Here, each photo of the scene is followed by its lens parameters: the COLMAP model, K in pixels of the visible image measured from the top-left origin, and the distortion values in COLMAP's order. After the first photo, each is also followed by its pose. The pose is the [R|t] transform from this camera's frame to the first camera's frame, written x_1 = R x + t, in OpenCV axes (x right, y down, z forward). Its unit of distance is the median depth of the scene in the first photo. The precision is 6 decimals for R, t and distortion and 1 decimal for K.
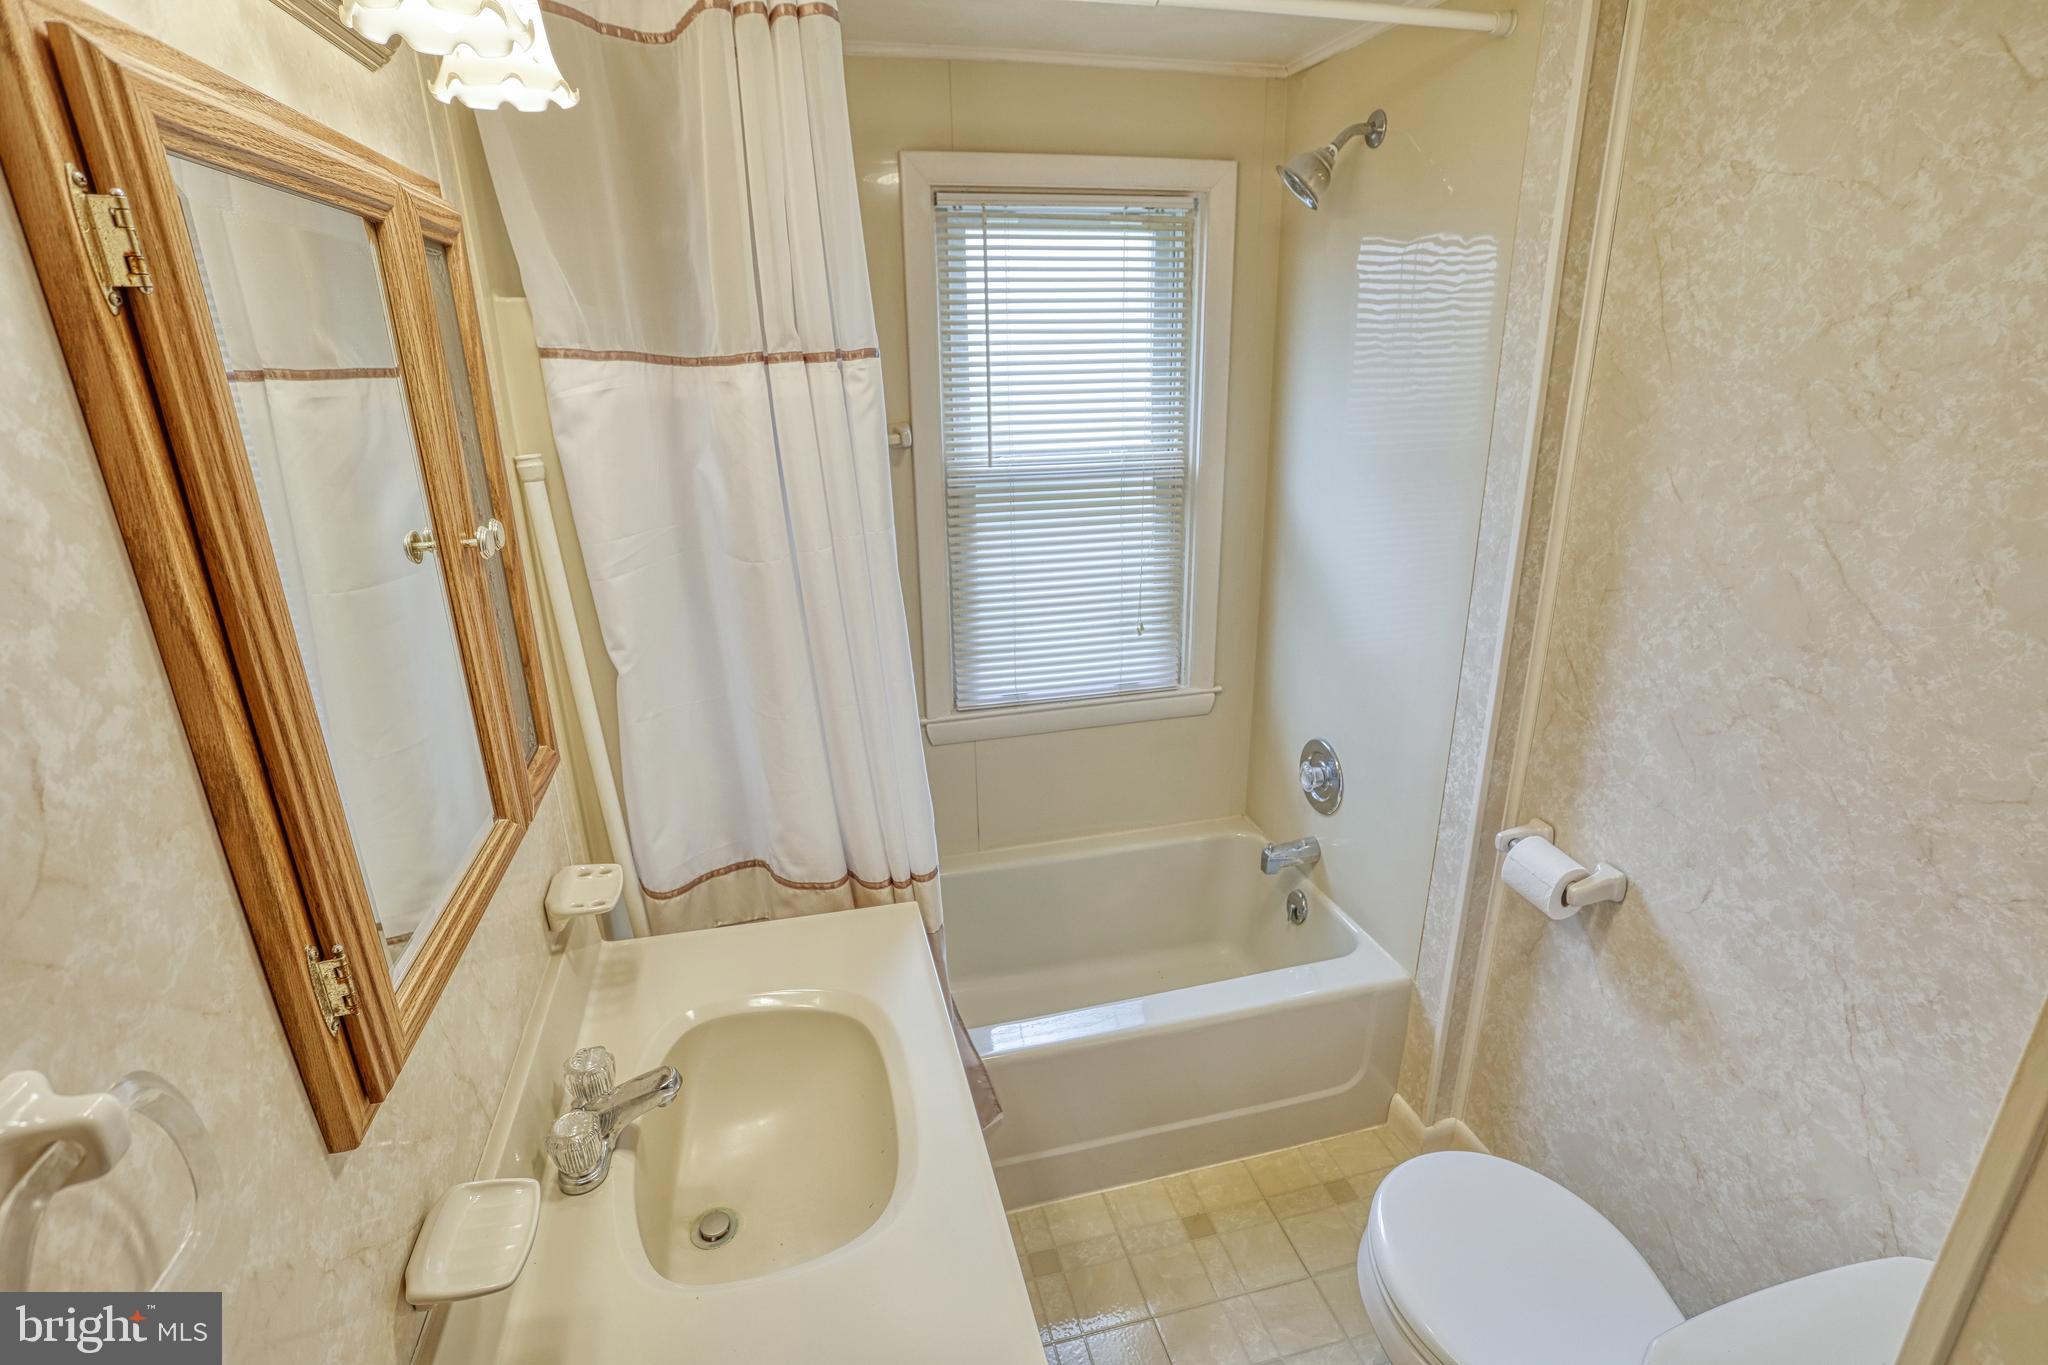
lens RADIAL K [[984.2, 0, 1023.3], [0, 984.2, 663.2], [0, 0, 1]] dist [-0.050204, 0.026273]
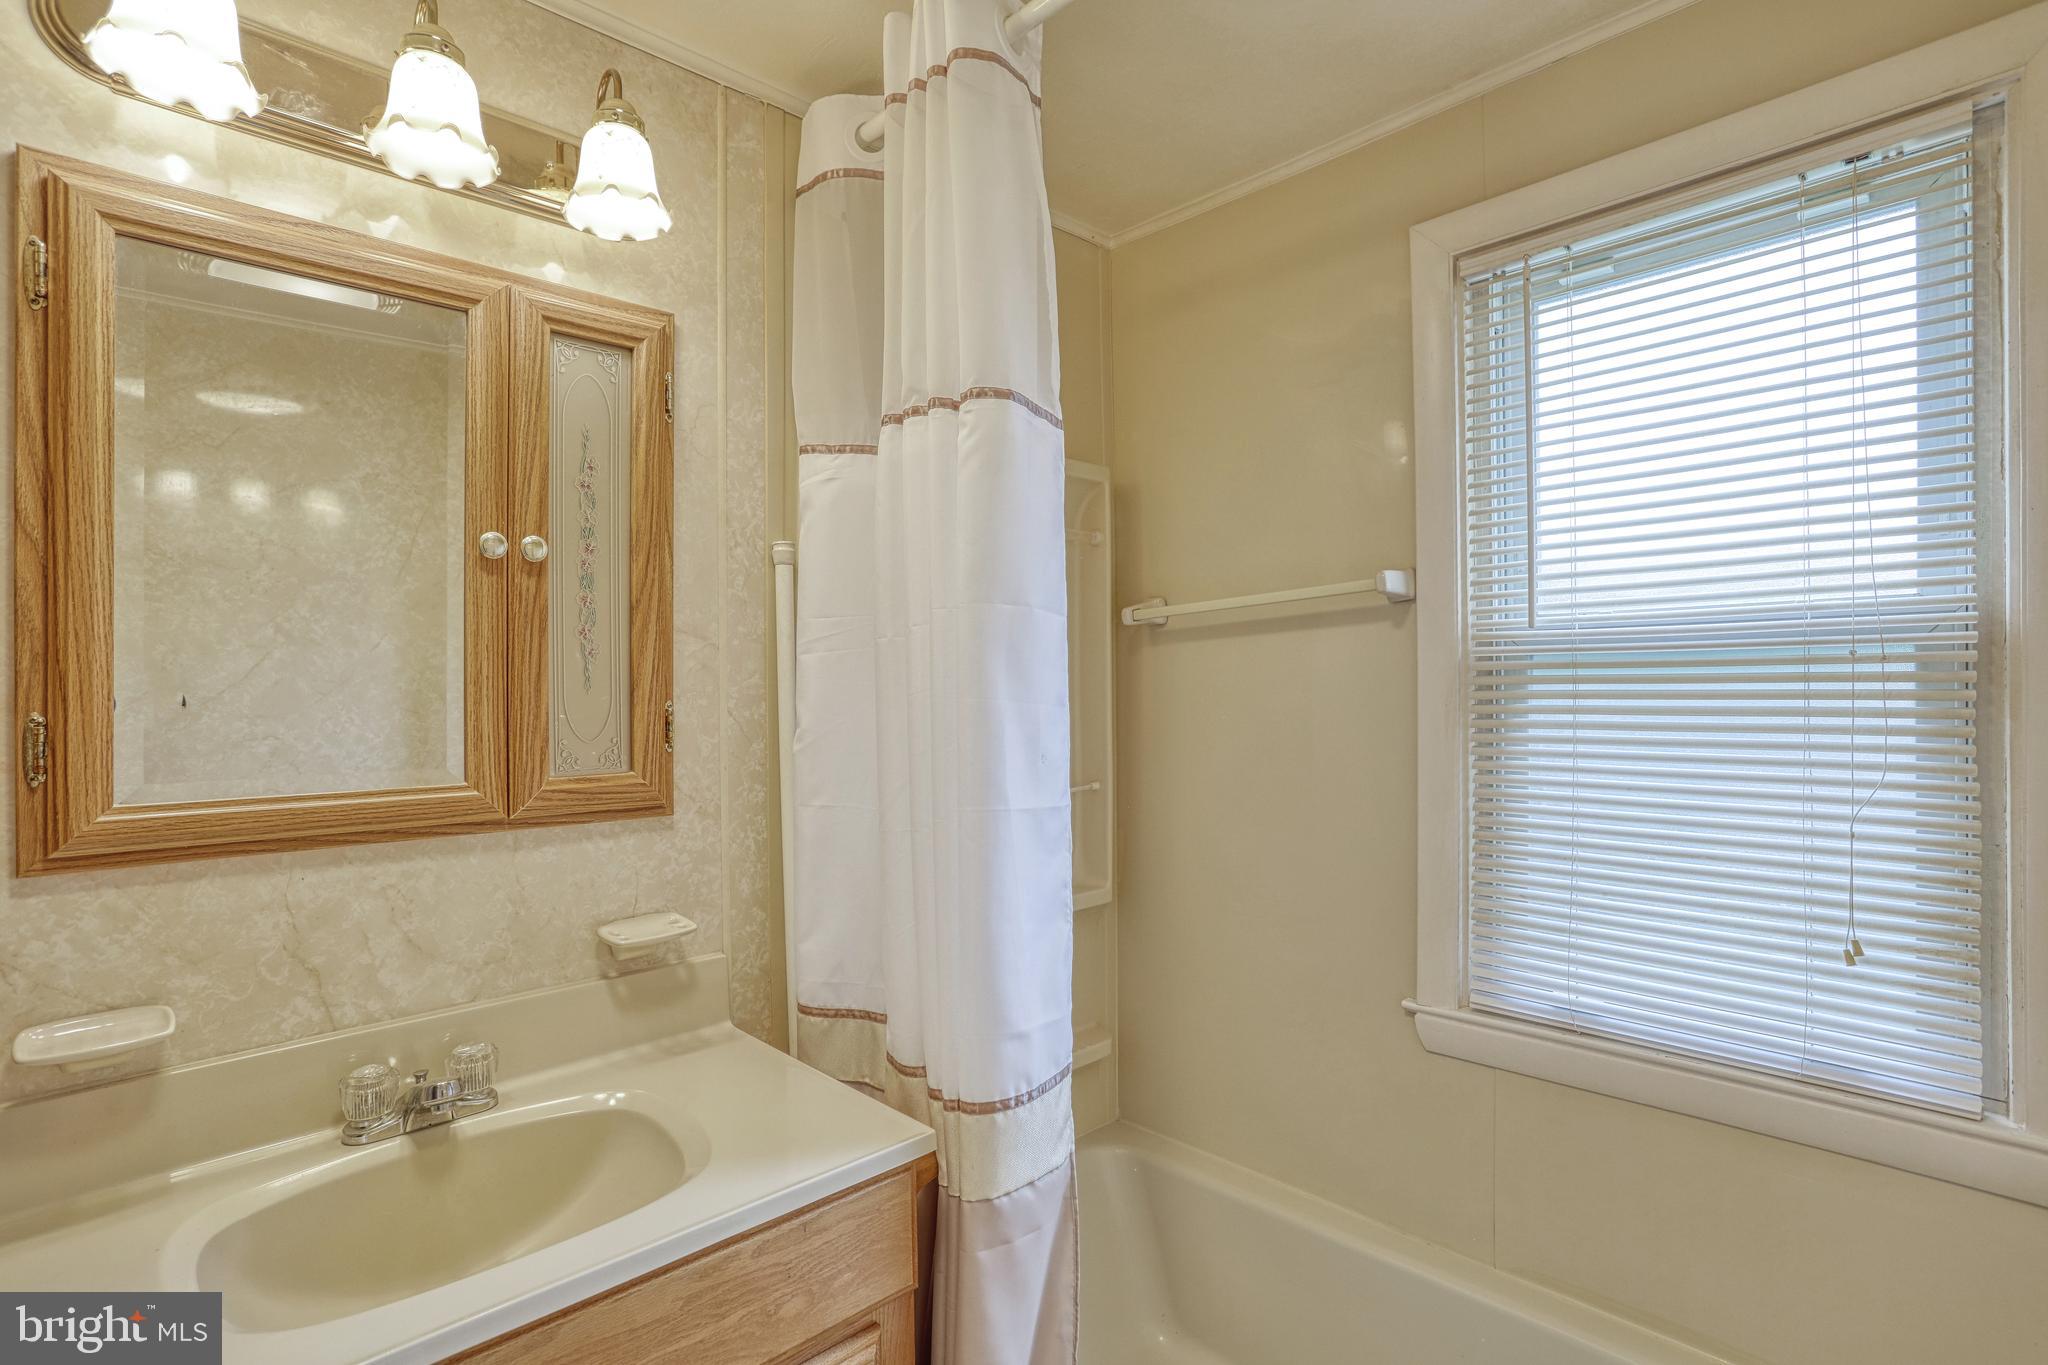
lens RADIAL K [[984.2, 0, 1023.3], [0, 984.2, 663.2], [0, 0, 1]] dist [-0.050204, 0.026273]
pose [[0.497487, -0.009941, -0.867415, 0.365253], [-0.264790, 0.950472, -0.162757, 0.017734], [0.826071, 0.310652, 0.470215, 0.444249]]
